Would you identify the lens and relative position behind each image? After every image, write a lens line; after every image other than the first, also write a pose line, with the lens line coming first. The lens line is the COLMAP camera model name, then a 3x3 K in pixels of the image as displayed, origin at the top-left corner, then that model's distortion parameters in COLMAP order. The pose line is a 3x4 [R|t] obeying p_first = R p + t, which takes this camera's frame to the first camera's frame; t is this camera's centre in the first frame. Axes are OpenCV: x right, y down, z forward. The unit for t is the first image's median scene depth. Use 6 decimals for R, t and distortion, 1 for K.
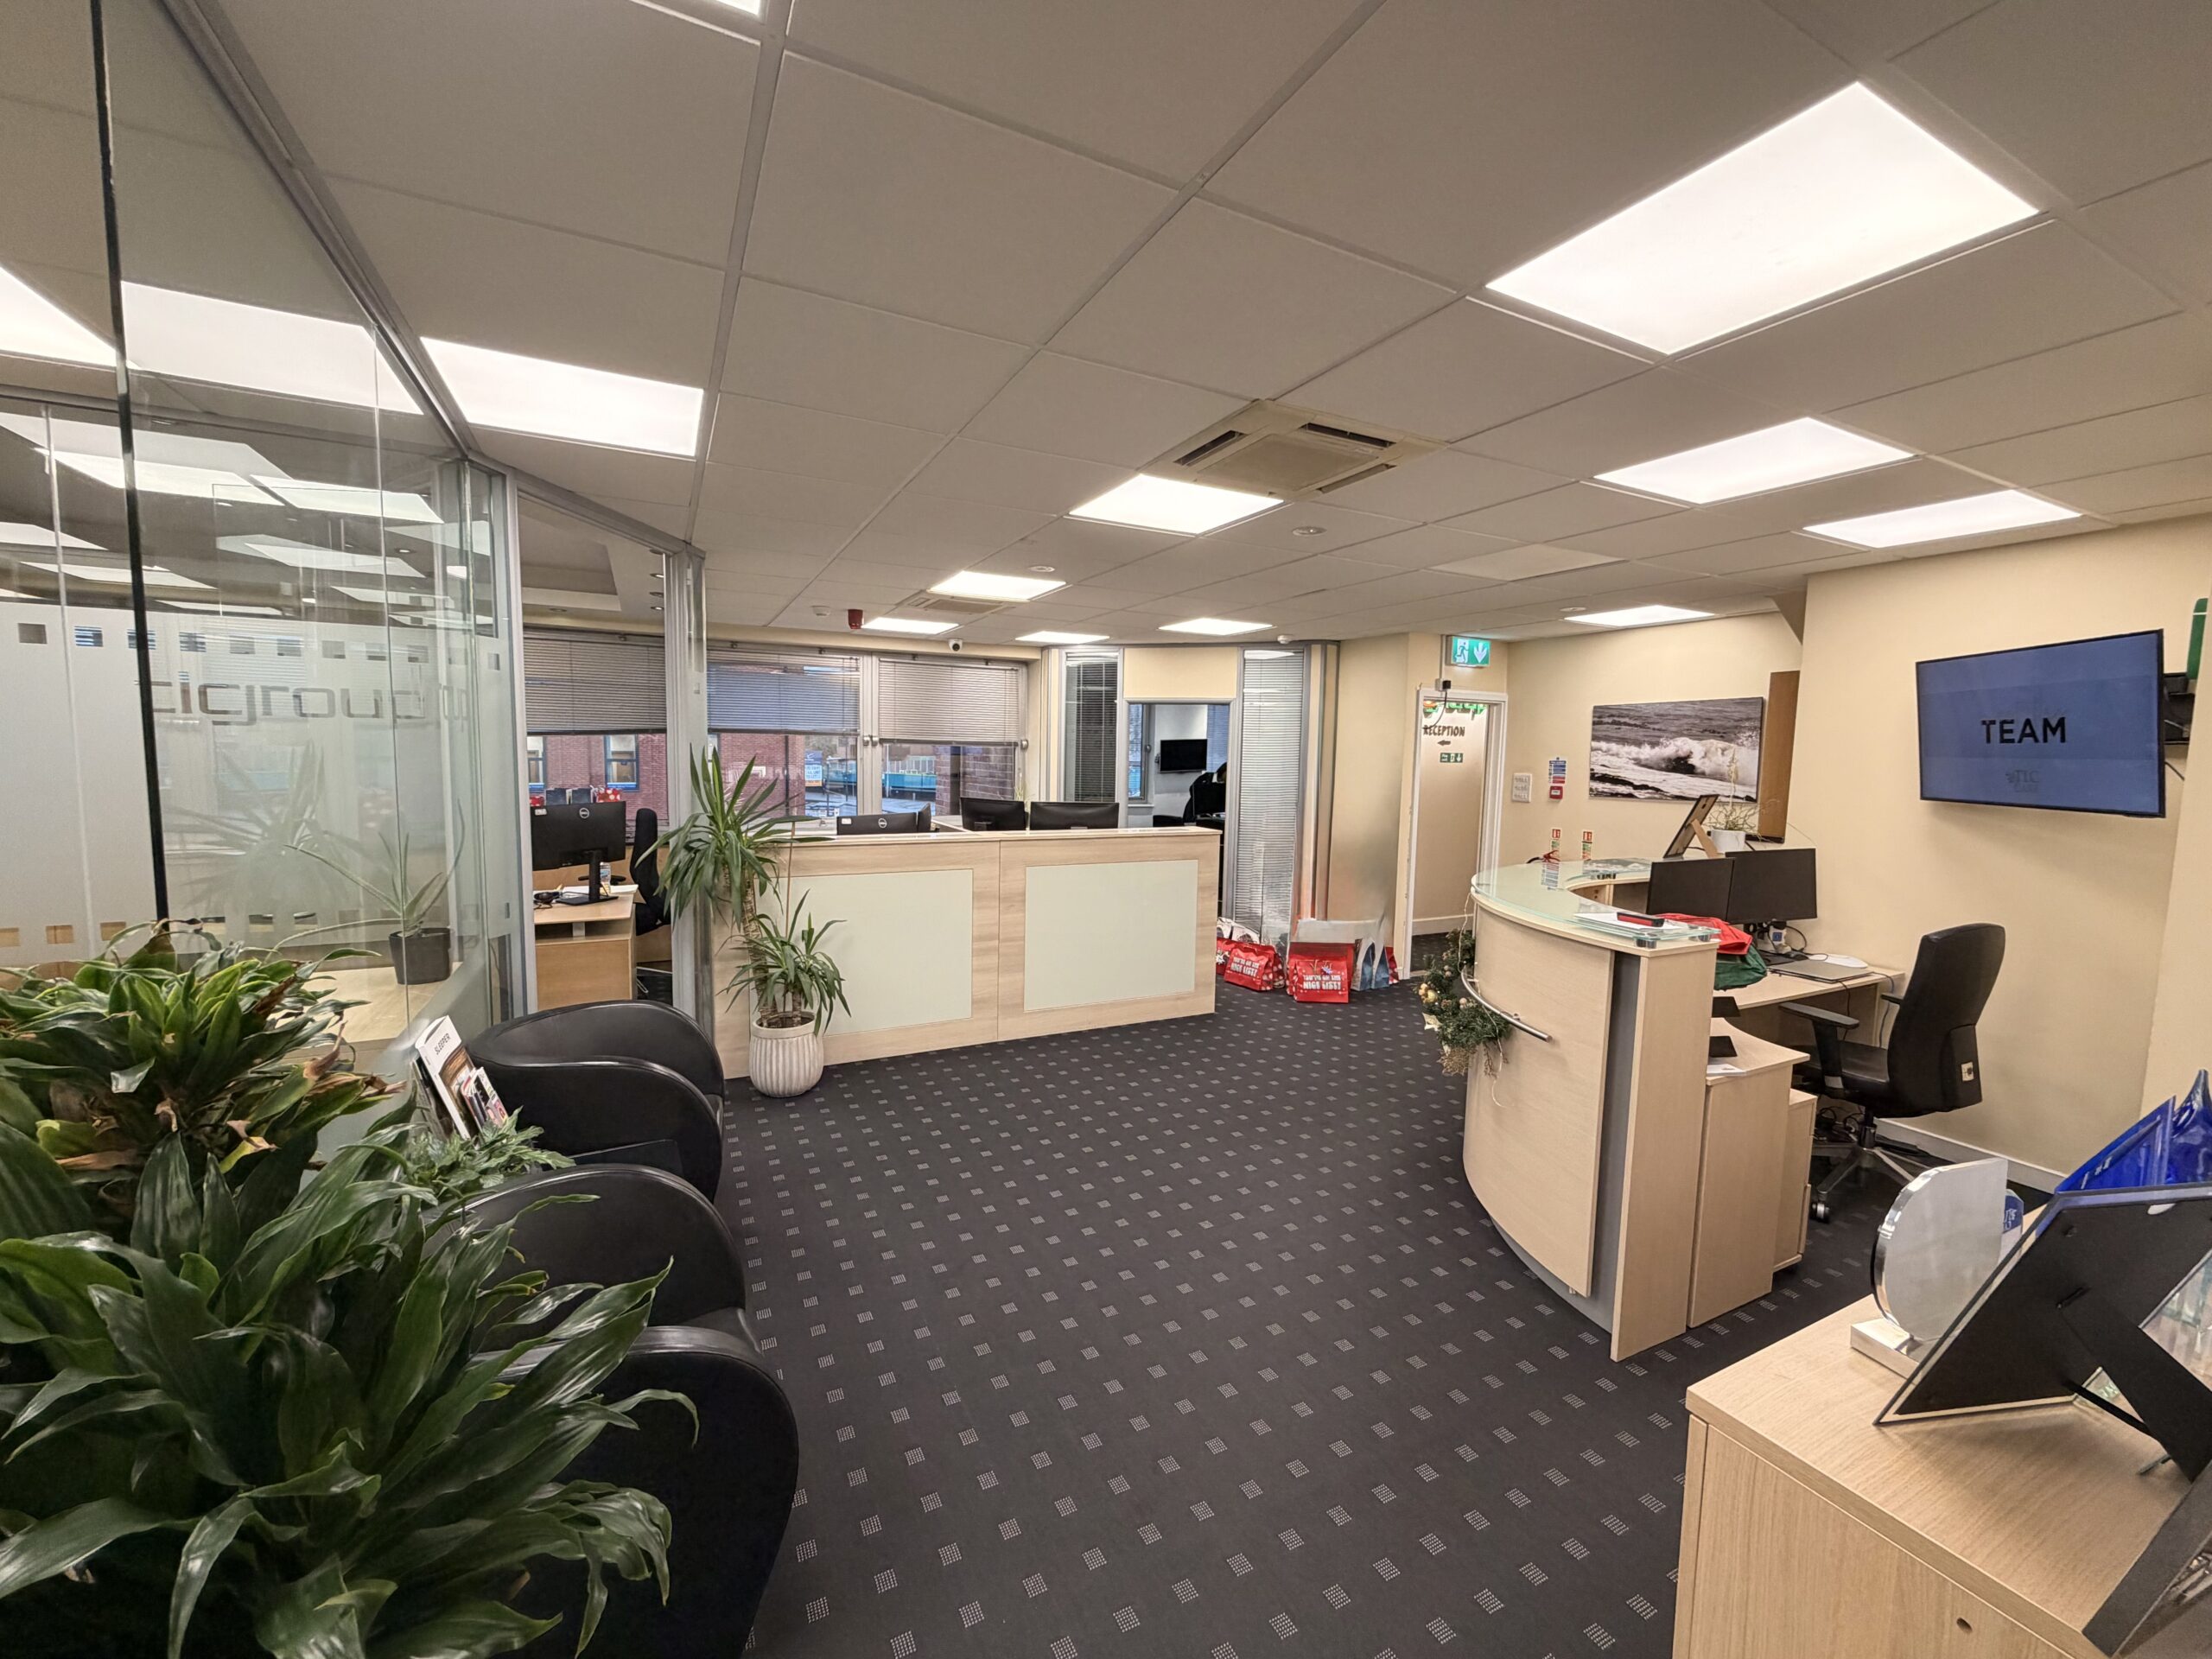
lens RADIAL K [[880.3, 0, 1097.9], [0, 880.3, 830.3], [0, 0, 1]] dist [0.000003, 0.000484]
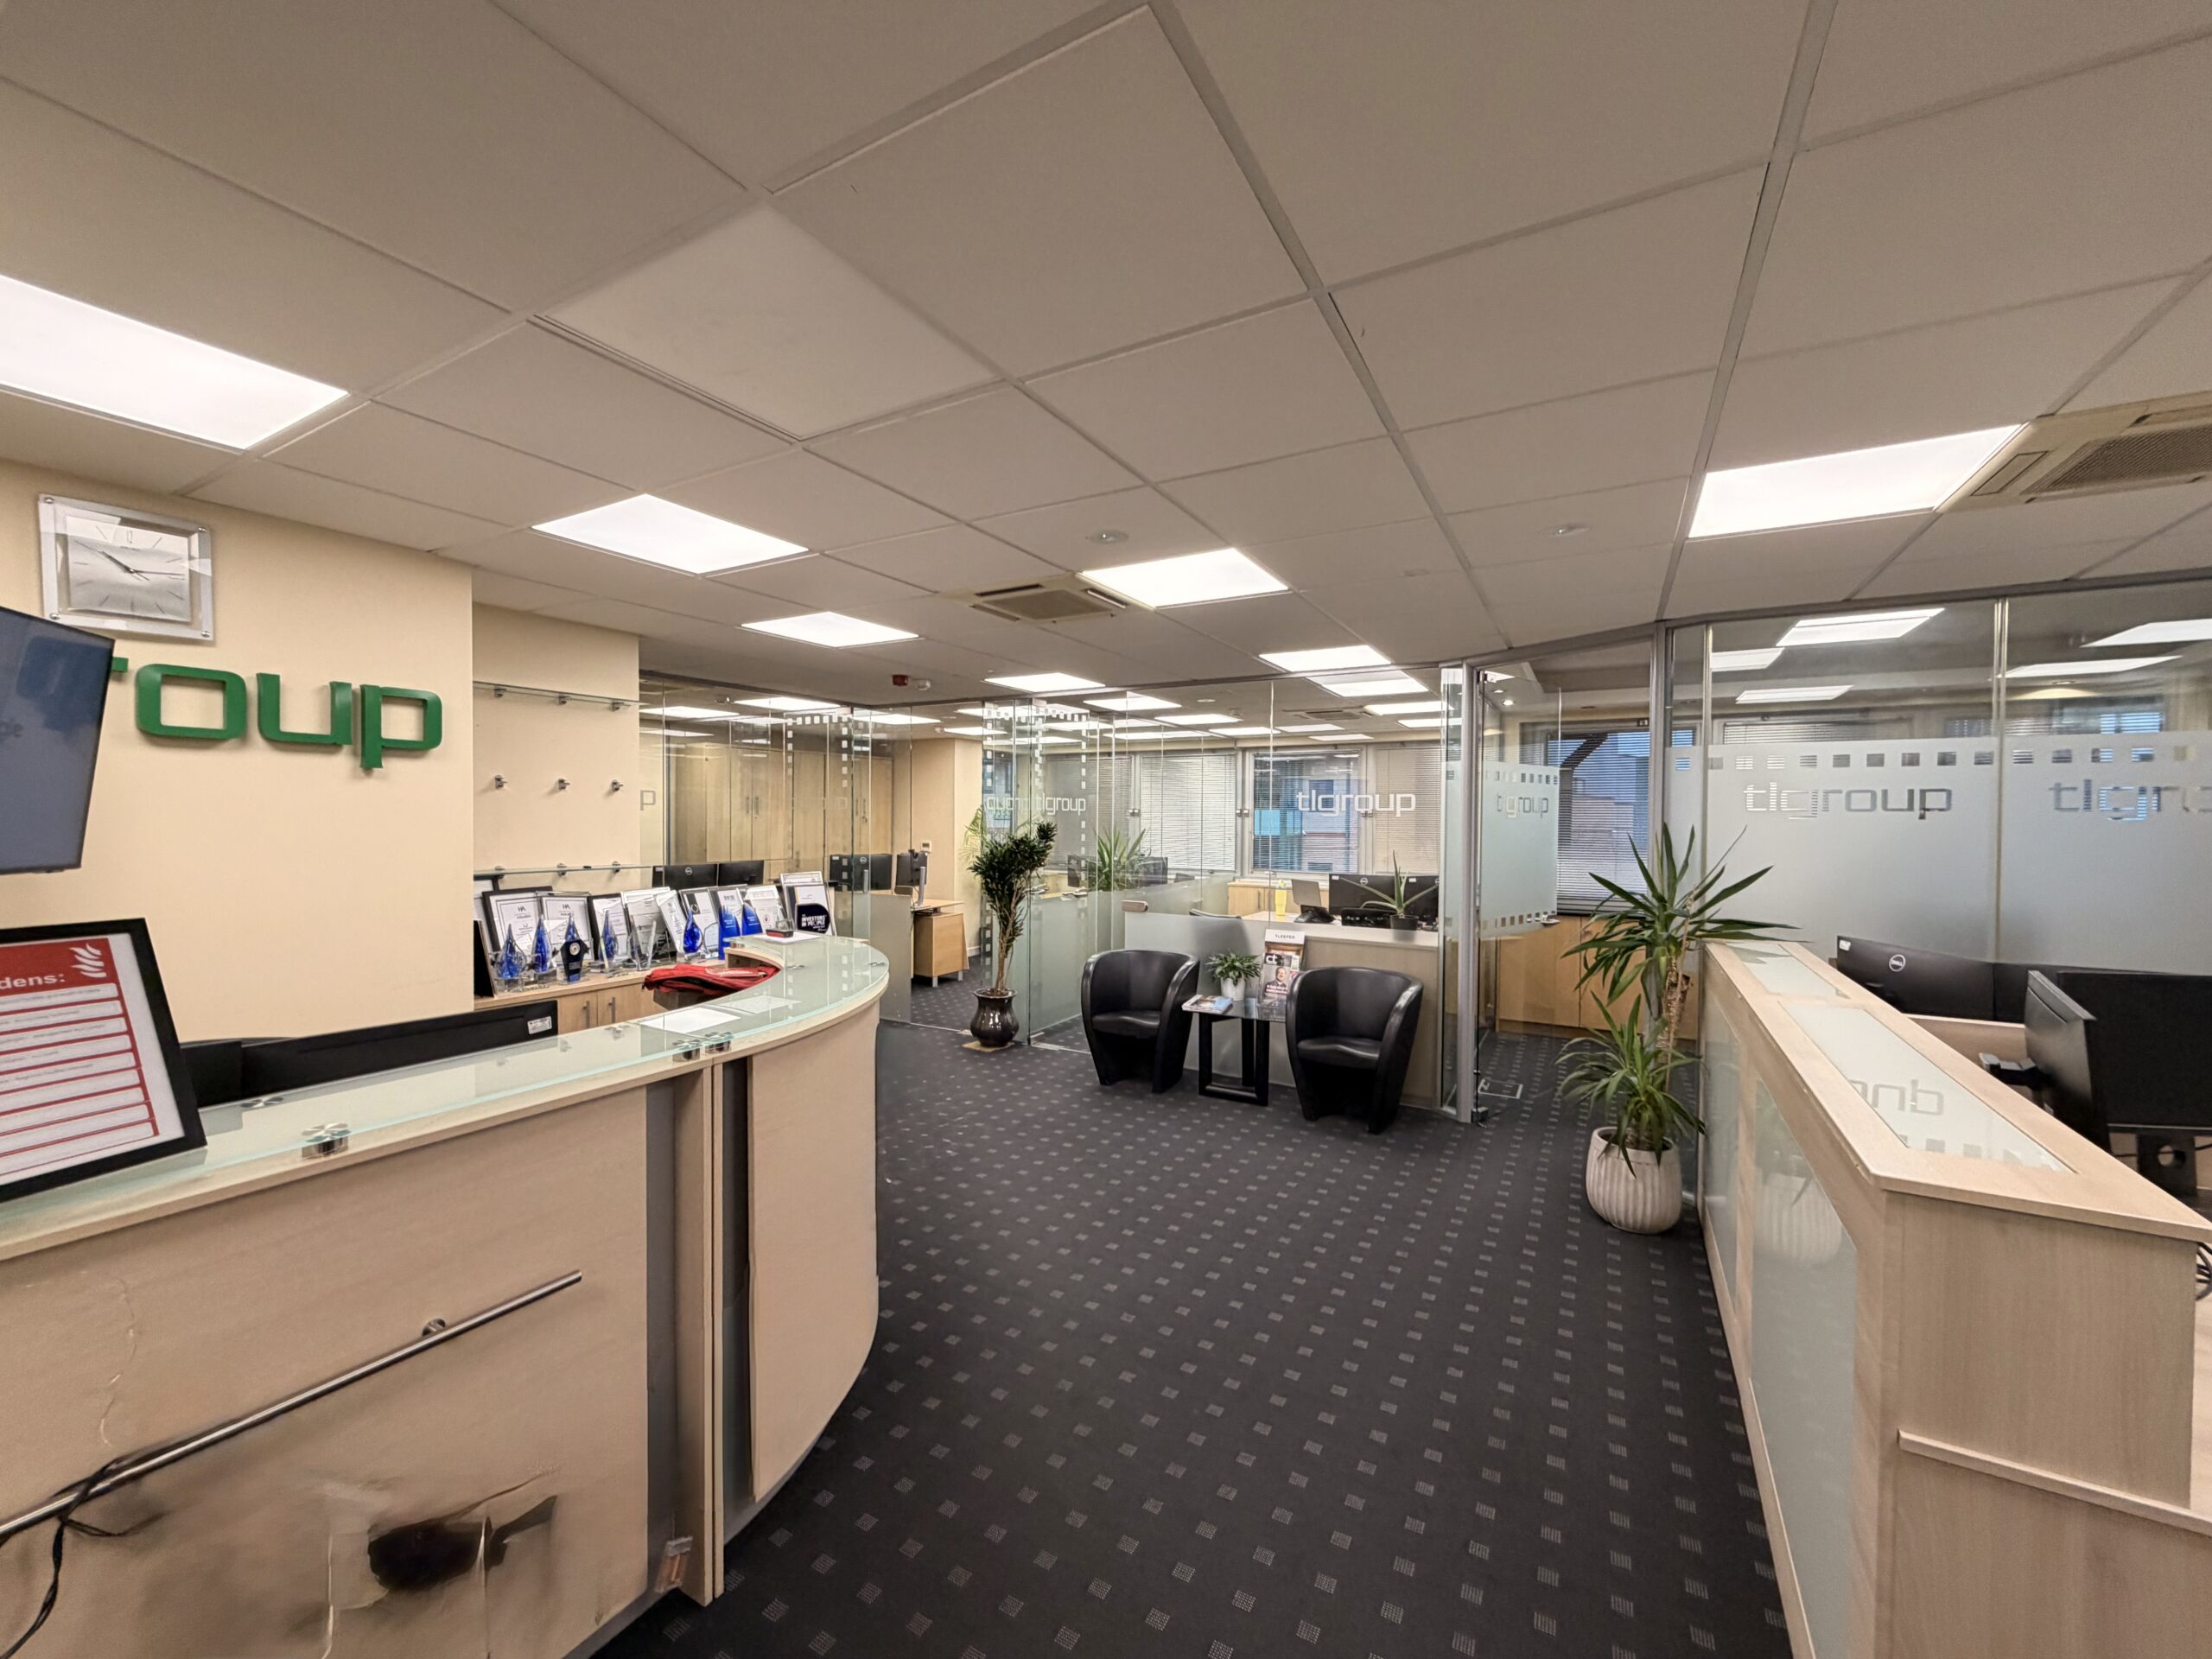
lens RADIAL K [[880.3, 0, 1097.9], [0, 880.3, 830.3], [0, 0, 1]] dist [0.000003, 0.000484]
pose [[-0.837656, -0.025237, -0.545615, 0.593112], [-0.078994, 0.994027, 0.075296, -0.115880], [0.540456, 0.106172, -0.834646, 1.477089]]
